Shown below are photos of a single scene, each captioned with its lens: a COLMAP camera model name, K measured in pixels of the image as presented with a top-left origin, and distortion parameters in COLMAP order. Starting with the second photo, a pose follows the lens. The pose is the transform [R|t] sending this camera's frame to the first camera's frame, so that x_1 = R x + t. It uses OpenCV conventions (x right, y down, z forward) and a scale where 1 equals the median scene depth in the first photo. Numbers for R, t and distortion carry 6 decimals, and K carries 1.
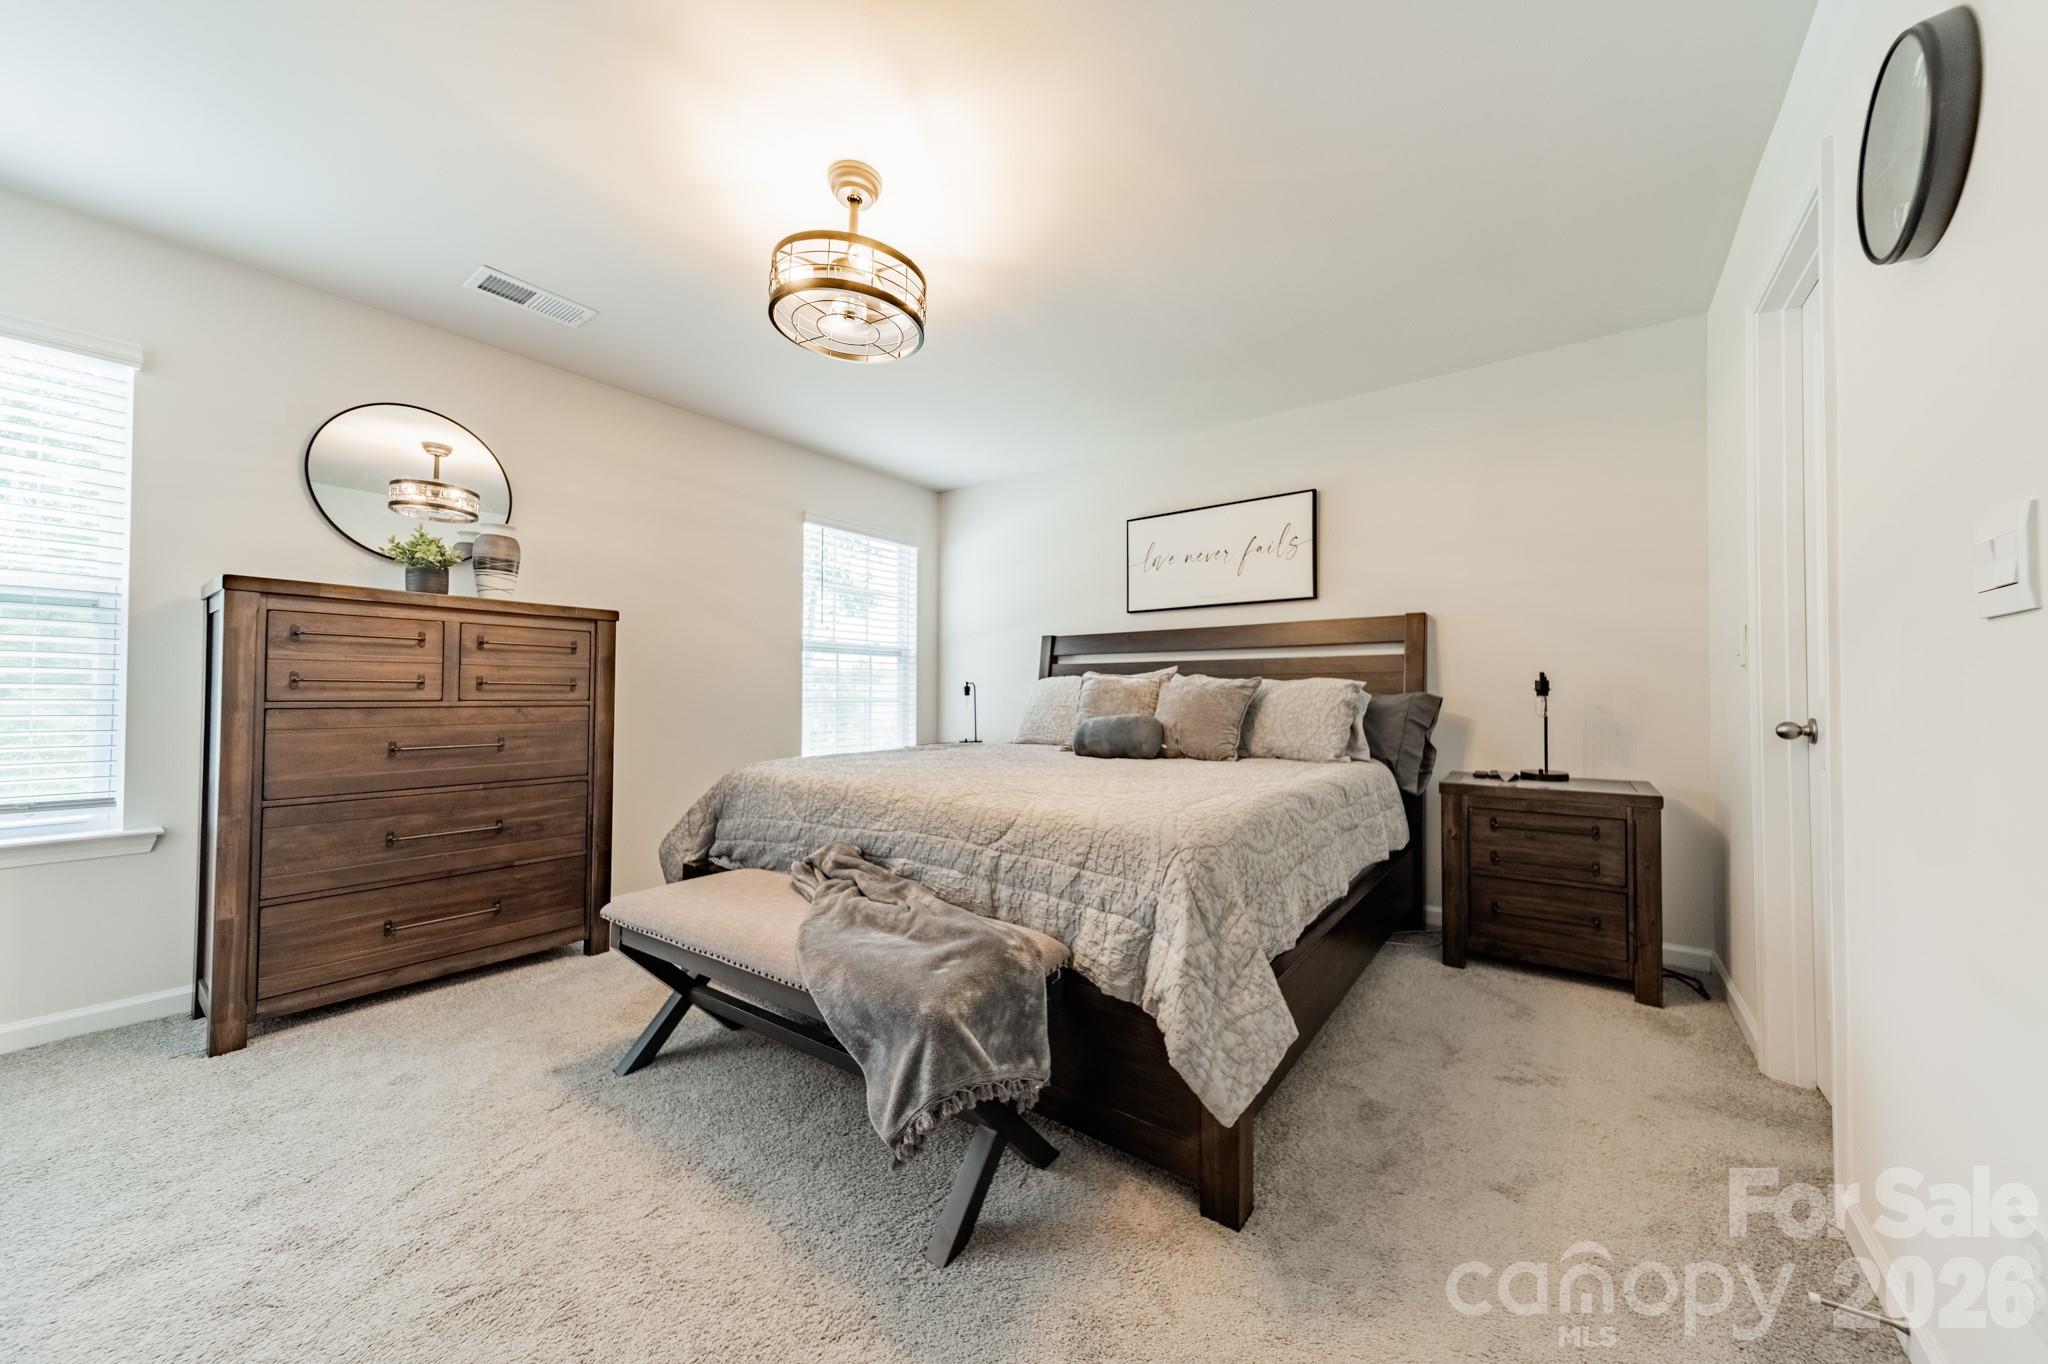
lens RADIAL K [[716.3, 0, 1028.2], [0, 716.3, 685.5], [0, 0, 1]] dist [0.009288, 0.000040]
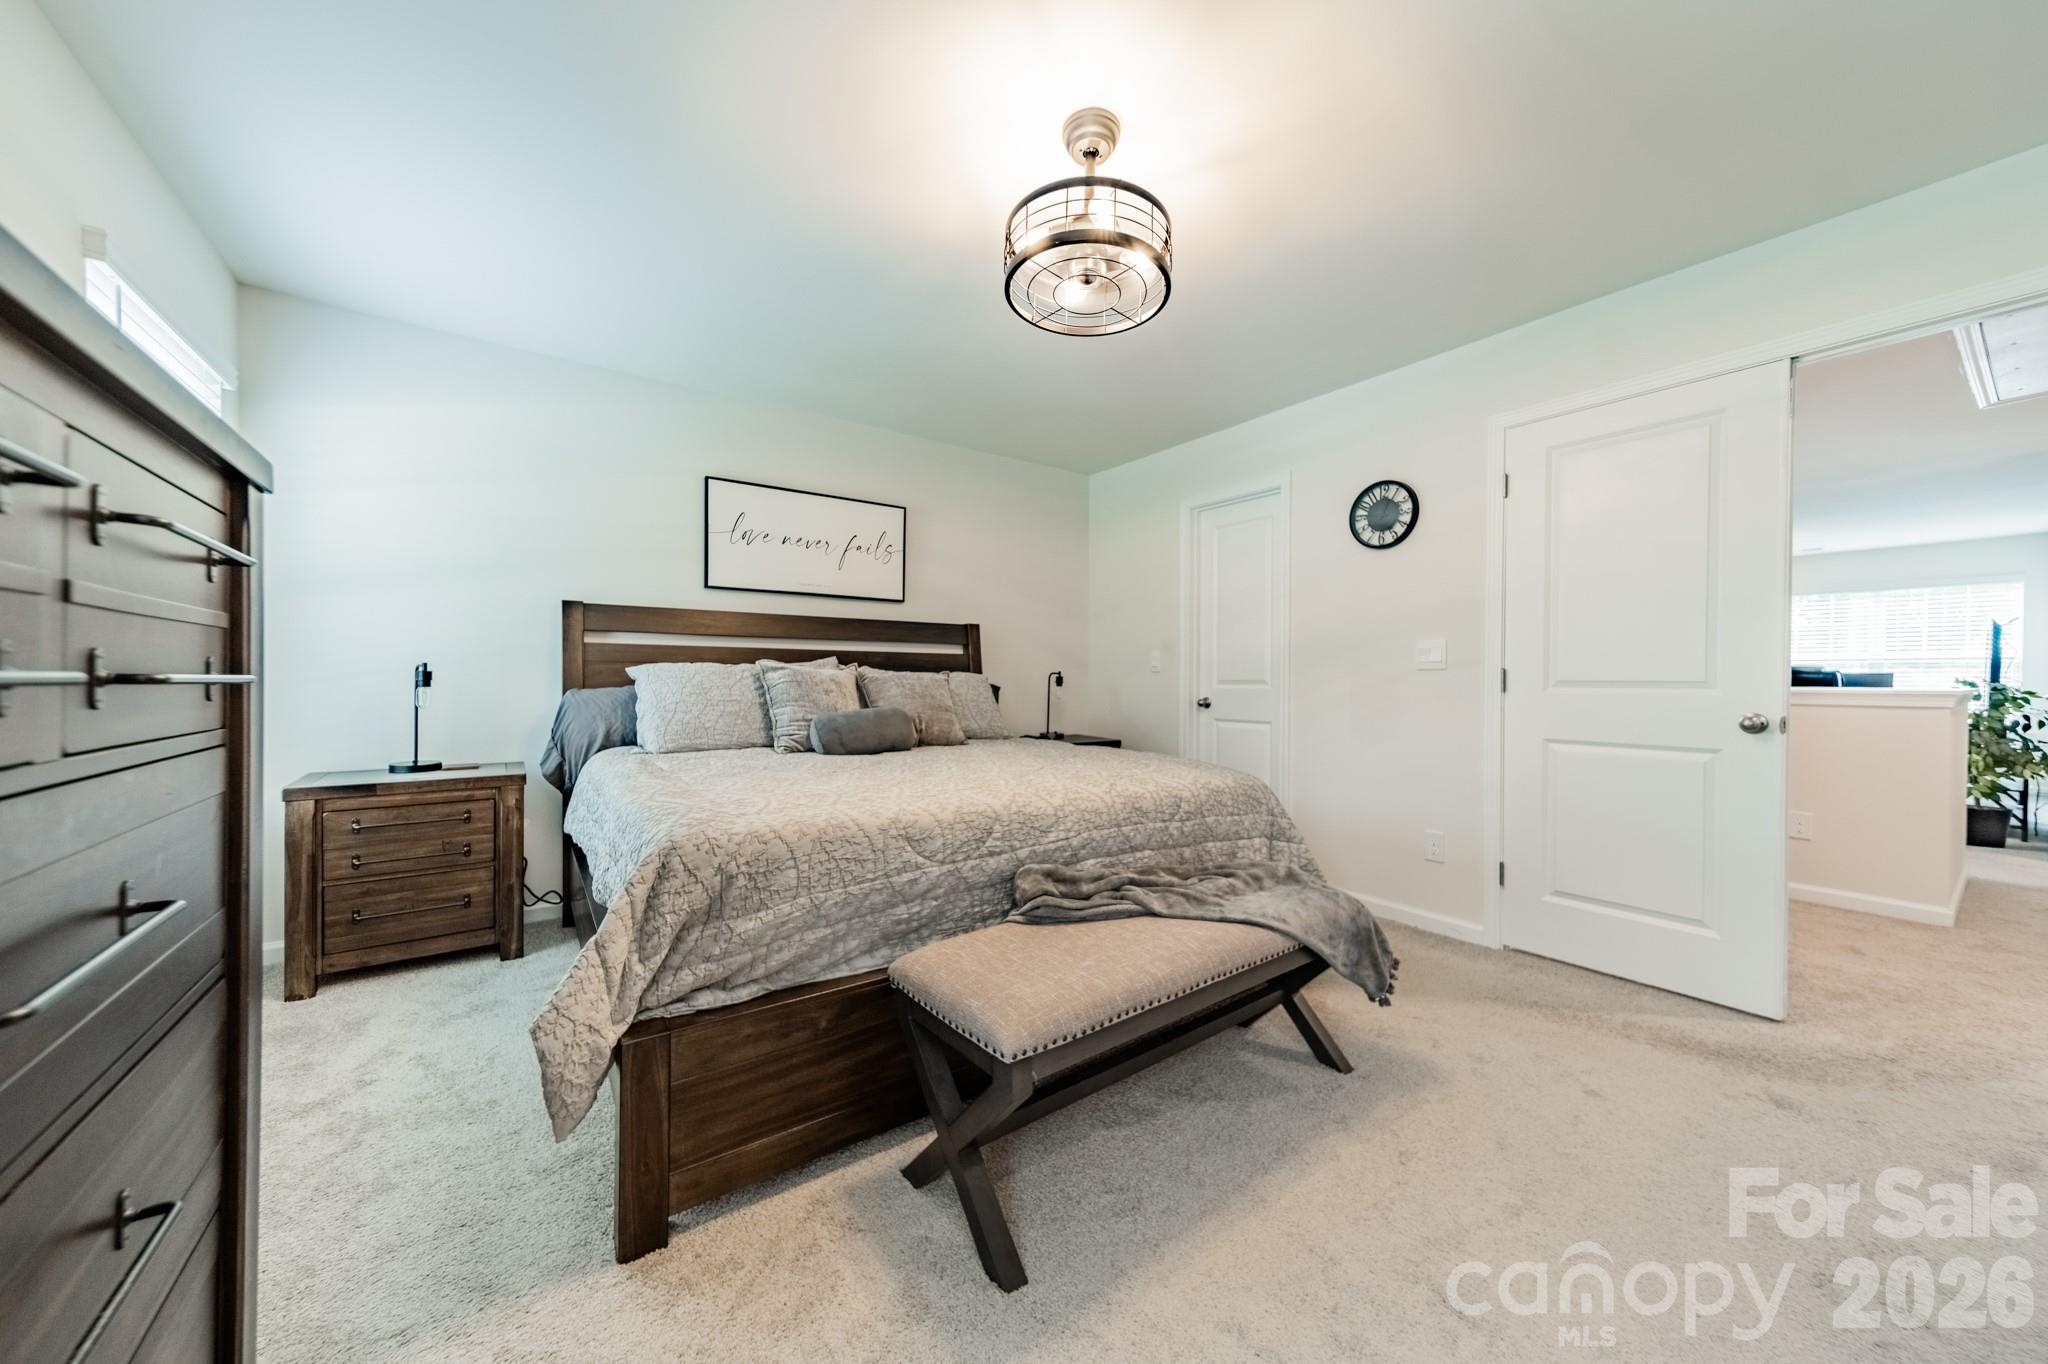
lens RADIAL K [[716.3, 0, 1028.2], [0, 716.3, 685.5], [0, 0, 1]] dist [0.009288, 0.000040]
pose [[0.297815, -0.011804, 0.954550, -0.769609], [-0.023355, 0.999534, 0.019647, -0.014107], [-0.954338, -0.028145, 0.297401, 0.524151]]
